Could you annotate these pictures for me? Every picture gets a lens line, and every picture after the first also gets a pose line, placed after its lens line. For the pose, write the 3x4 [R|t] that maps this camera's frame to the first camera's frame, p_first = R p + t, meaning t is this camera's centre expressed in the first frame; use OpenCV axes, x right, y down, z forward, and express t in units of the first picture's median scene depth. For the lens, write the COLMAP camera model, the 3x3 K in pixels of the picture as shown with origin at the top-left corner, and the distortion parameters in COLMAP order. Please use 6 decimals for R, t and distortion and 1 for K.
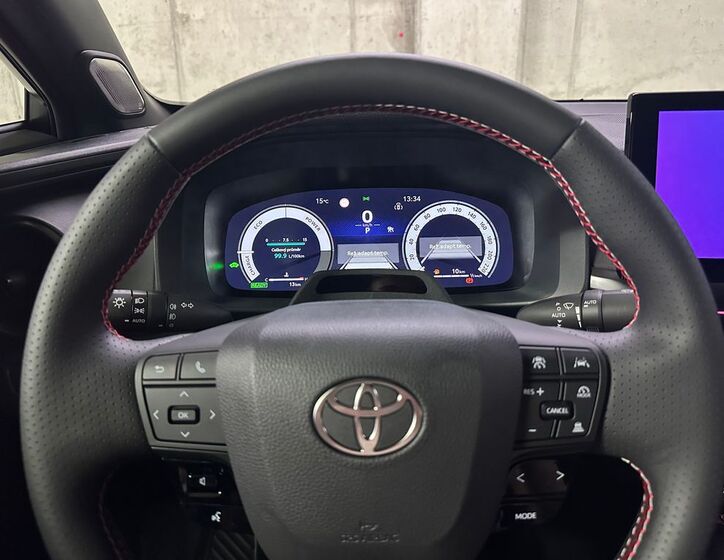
lens RADIAL K [[520.6, 0, 367.0], [0, 520.6, 281.5], [0, 0, 1]] dist [0.005222, -0.028312]
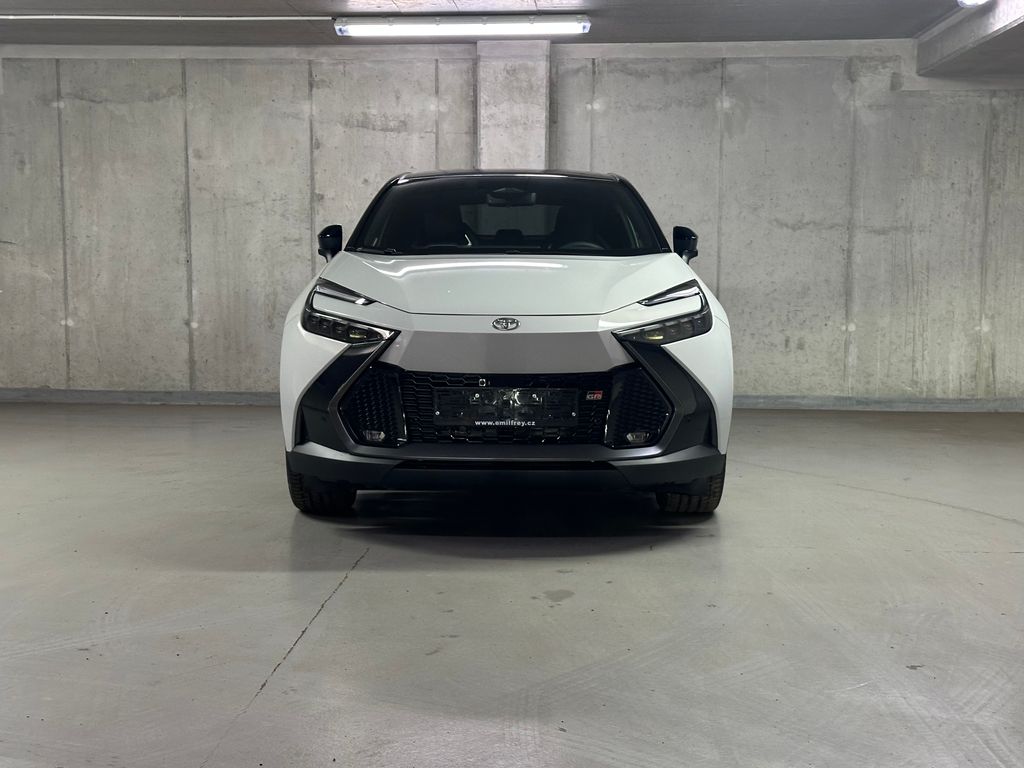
lens RADIAL K [[1423.7, 0, 509.0], [0, 1423.7, 387.0], [0, 0, 1]] dist [0.182026, -0.386179]
pose [[0.999790, 0.016422, -0.012280, 0.233684], [-0.018962, 0.968342, -0.248906, 1.007700], [0.007804, 0.249087, 0.968450, -2.782810]]
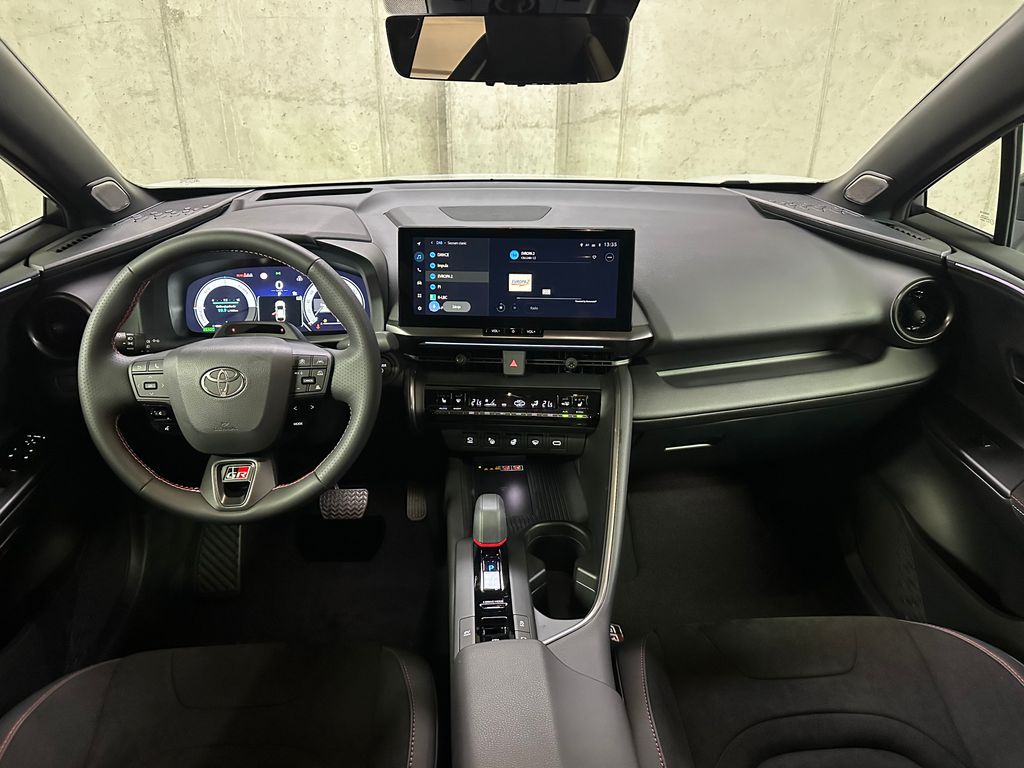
lens RADIAL K [[719.5, 0, 521.3], [0, 719.5, 386.9], [0, 0, 1]] dist [0.004855, -0.017078]
pose [[0.997589, -0.011719, 0.068406, 0.129950], [0.005452, 0.995827, 0.091096, -0.002843], [-0.069188, -0.090503, 0.993490, -0.277961]]
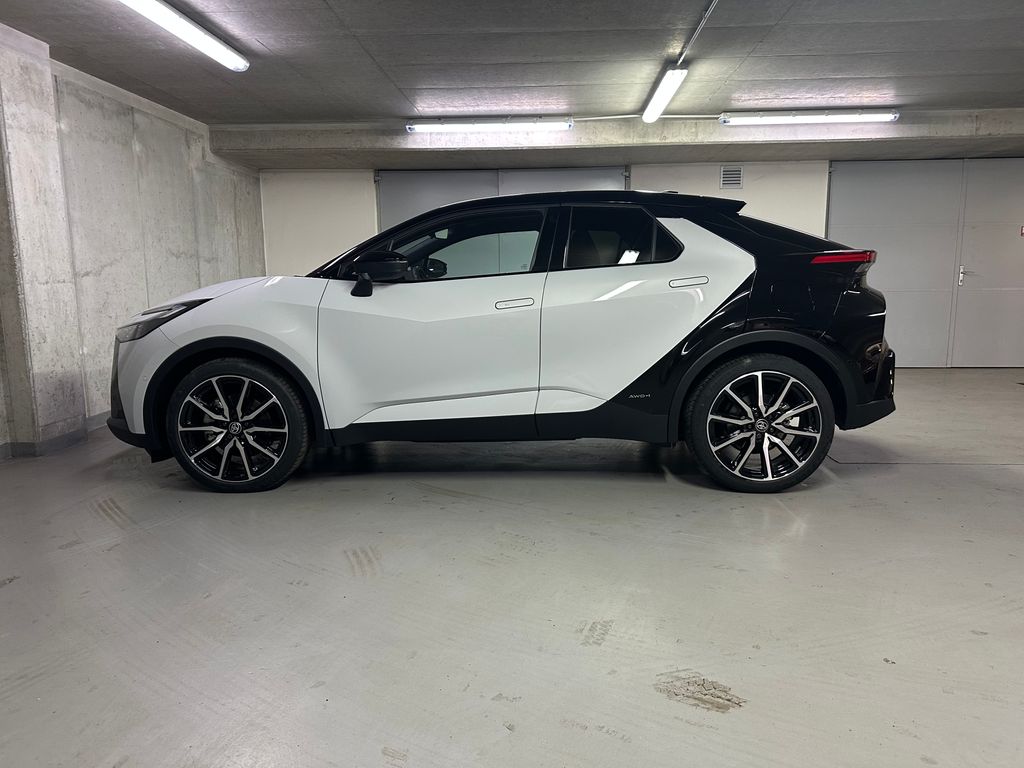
lens RADIAL K [[721.9, 0, 518.5], [0, 721.9, 388.6], [0, 0, 1]] dist [-0.007238, -0.003373]
pose [[0.003756, -0.143786, 0.989602, -1.630460], [0.343160, 0.929701, 0.133780, 0.075521], [-0.939269, 0.339089, 0.052834, -0.121608]]
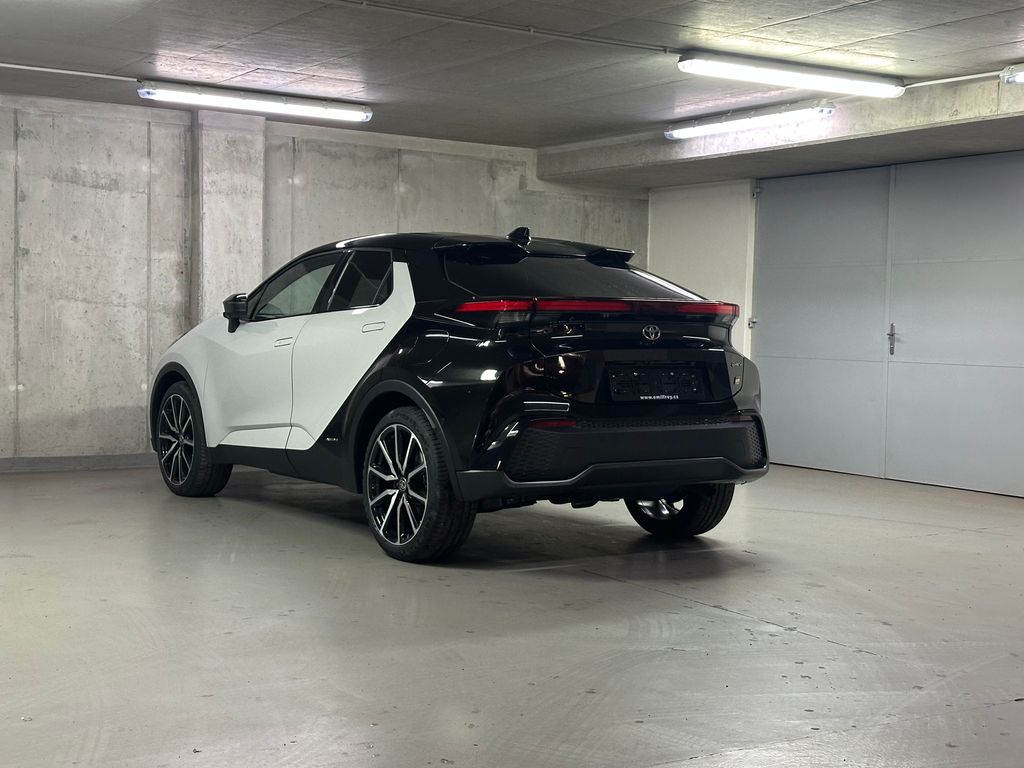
lens RADIAL K [[1420.4, 0, 521.7], [0, 1420.4, 384.5], [0, 0, 1]] dist [0.201226, -0.469131]
pose [[0.812837, 0.005089, 0.582469, -1.550914], [0.165687, 0.956636, -0.239574, 0.982977], [-0.558430, 0.291242, 0.776746, -2.656618]]
